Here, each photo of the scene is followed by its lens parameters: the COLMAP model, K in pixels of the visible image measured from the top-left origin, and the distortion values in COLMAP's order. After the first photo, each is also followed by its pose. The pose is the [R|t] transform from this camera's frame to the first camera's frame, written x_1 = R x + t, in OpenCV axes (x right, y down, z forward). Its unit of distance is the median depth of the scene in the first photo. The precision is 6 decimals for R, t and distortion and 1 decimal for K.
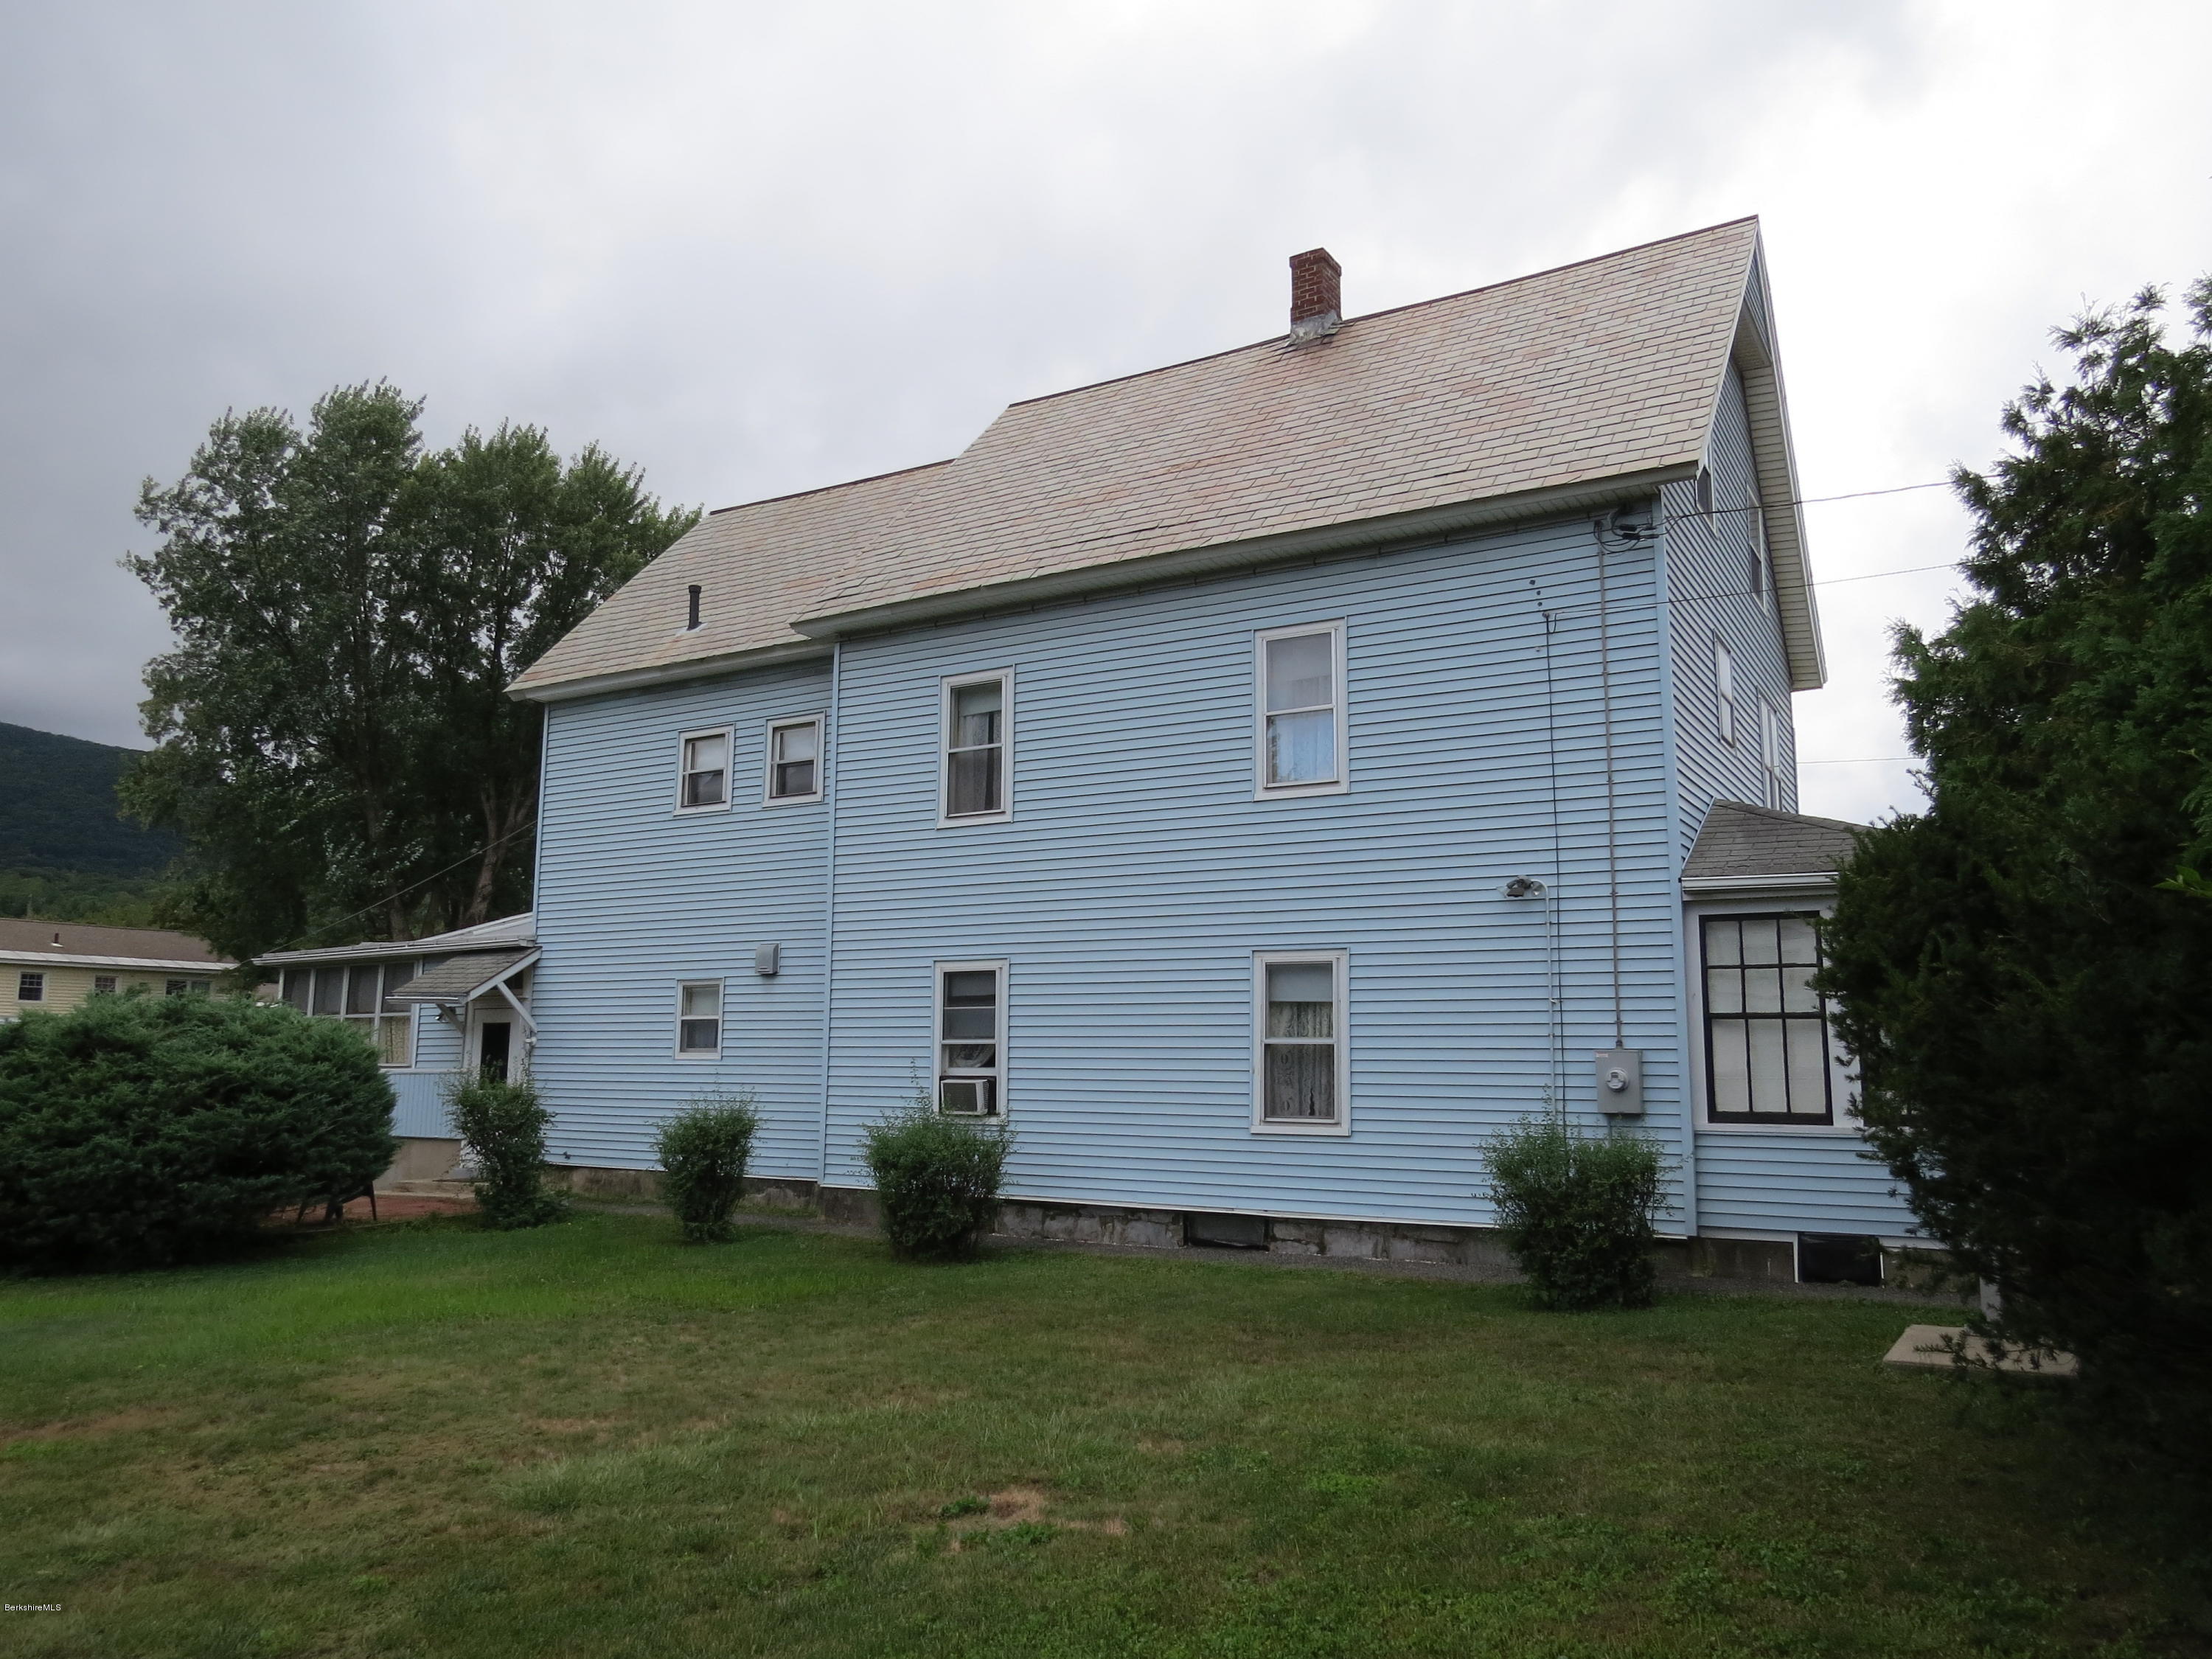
lens RADIAL K [[1584.8, 0, 1111.7], [0, 1584.8, 818.3], [0, 0, 1]] dist [0.013157, -0.022005]
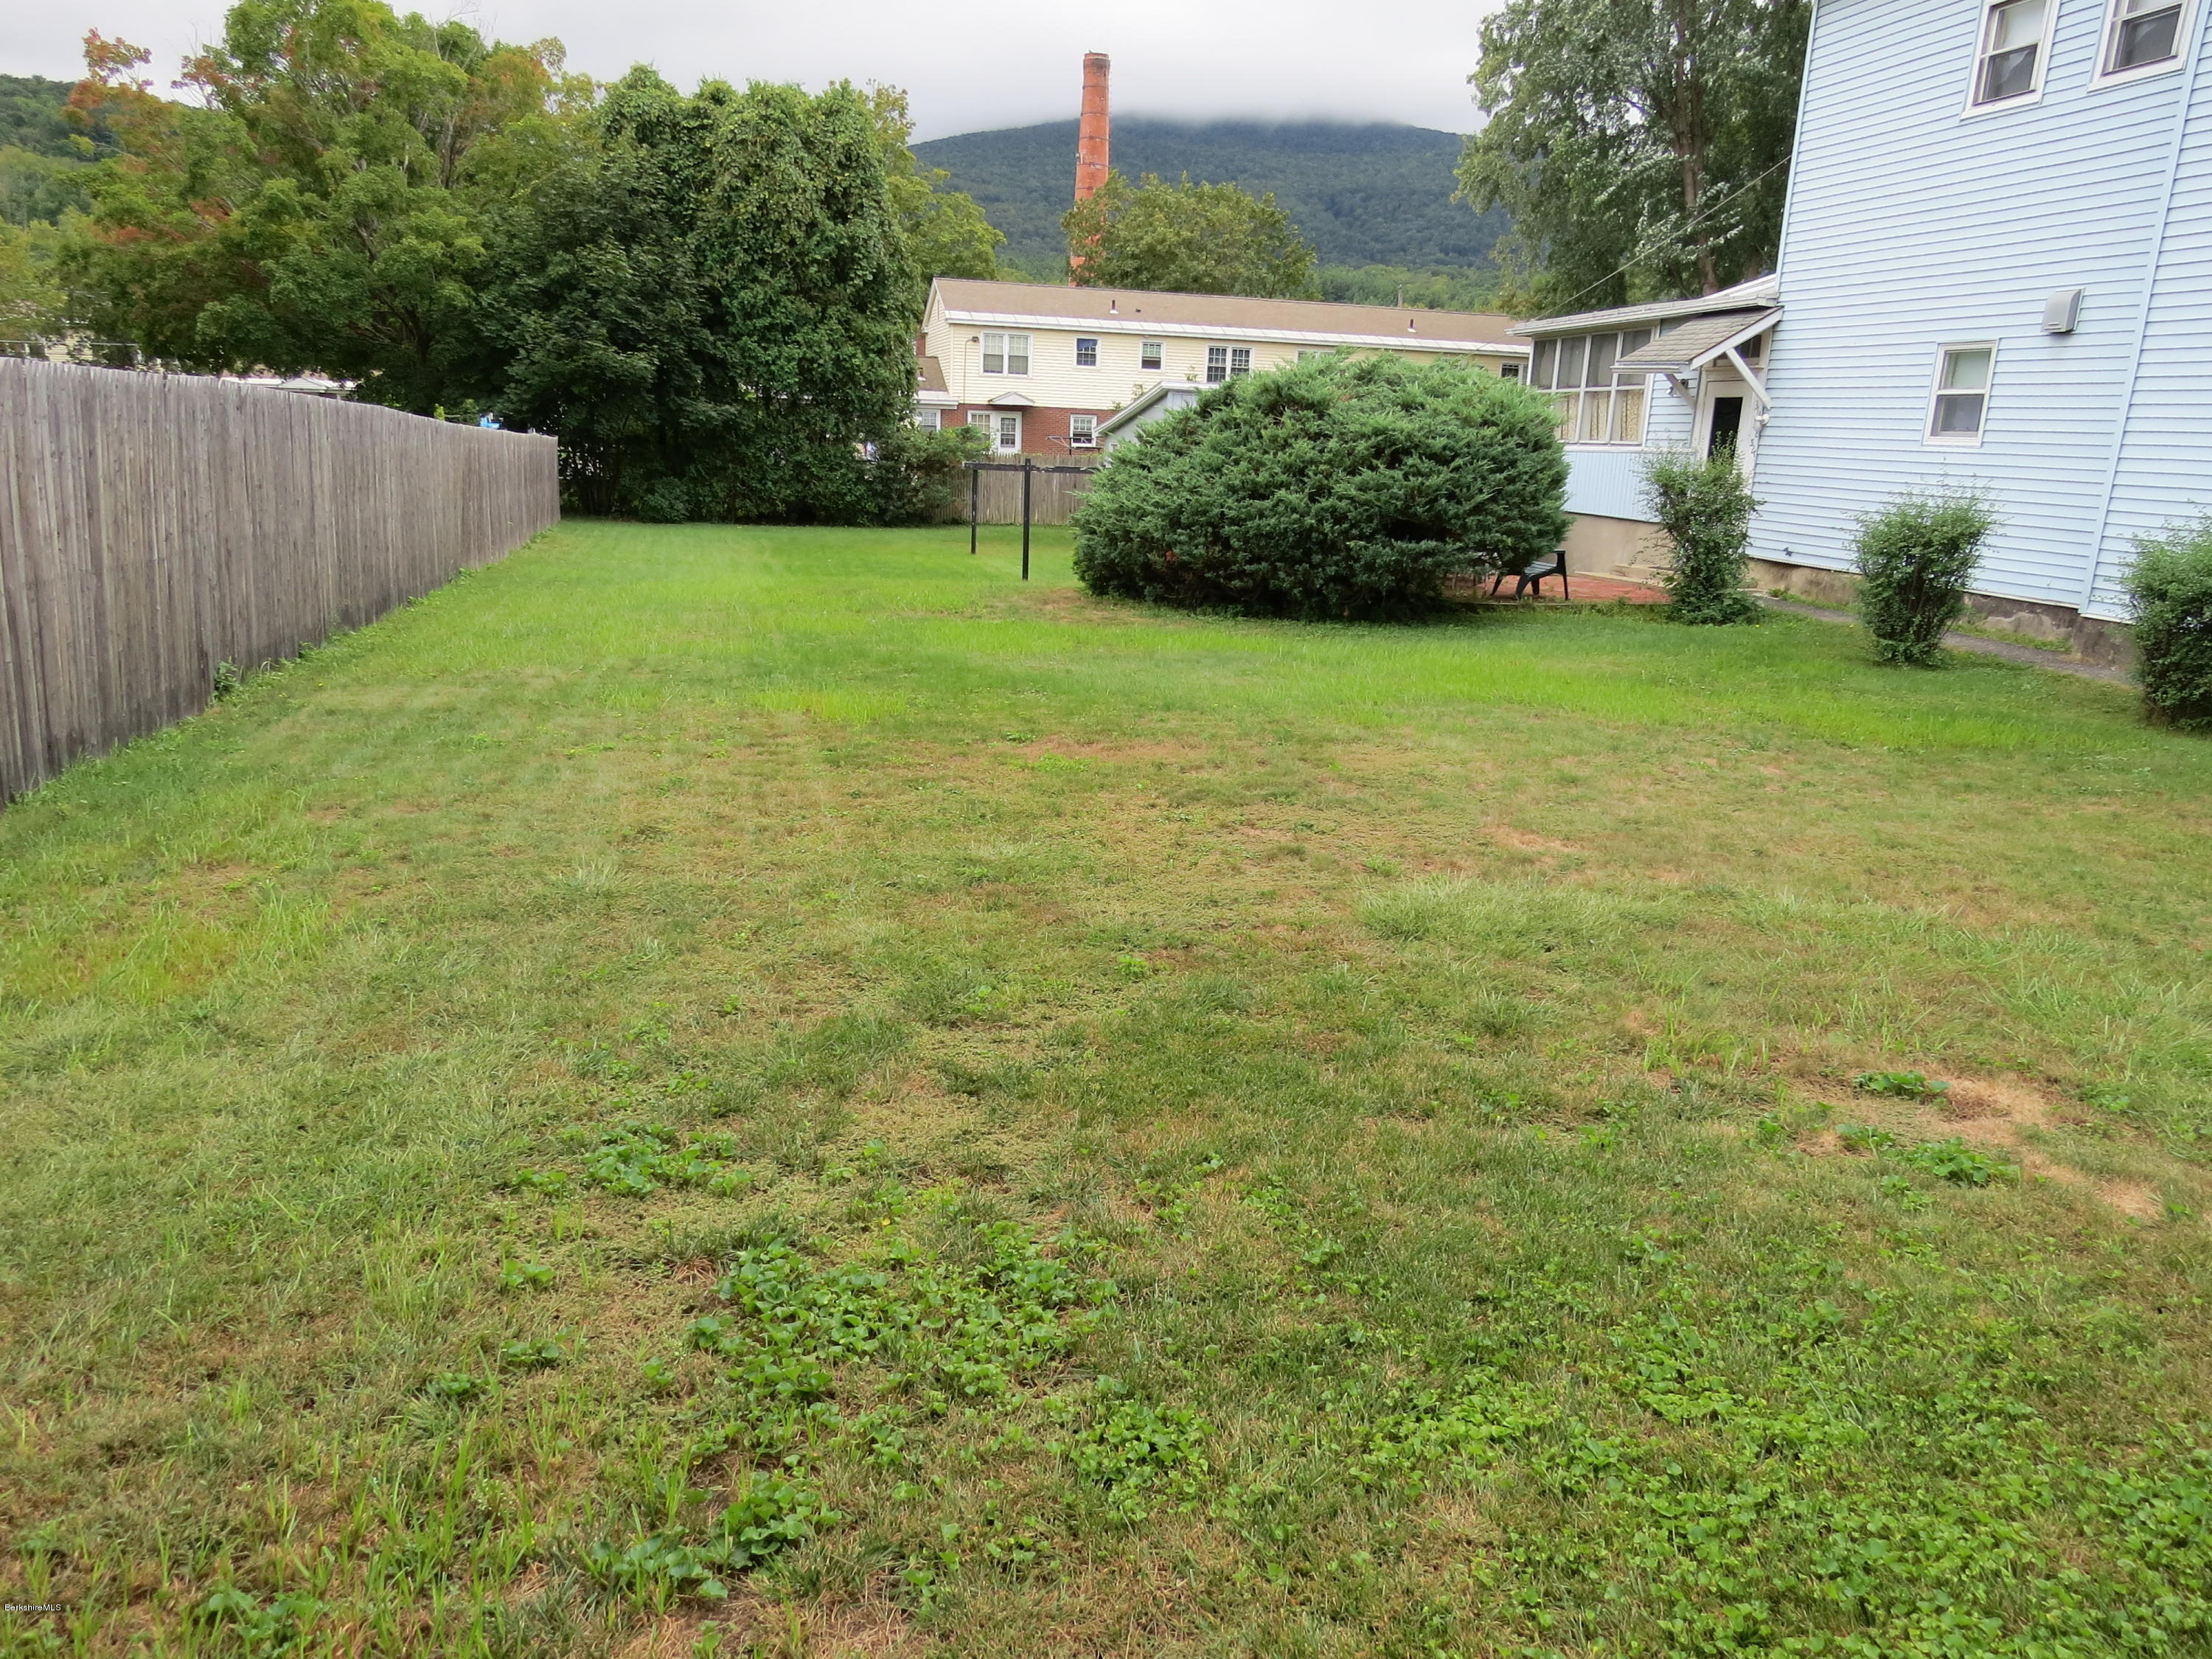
lens RADIAL K [[1584.8, 0, 1089.4], [0, 1584.8, 838.0], [0, 0, 1]] dist [0.013157, -0.022005]
pose [[0.690861, 0.206049, -0.693004, 0.044692], [0.069931, 0.934990, 0.347712, 0.035450], [0.719597, -0.288684, 0.631539, 0.152934]]
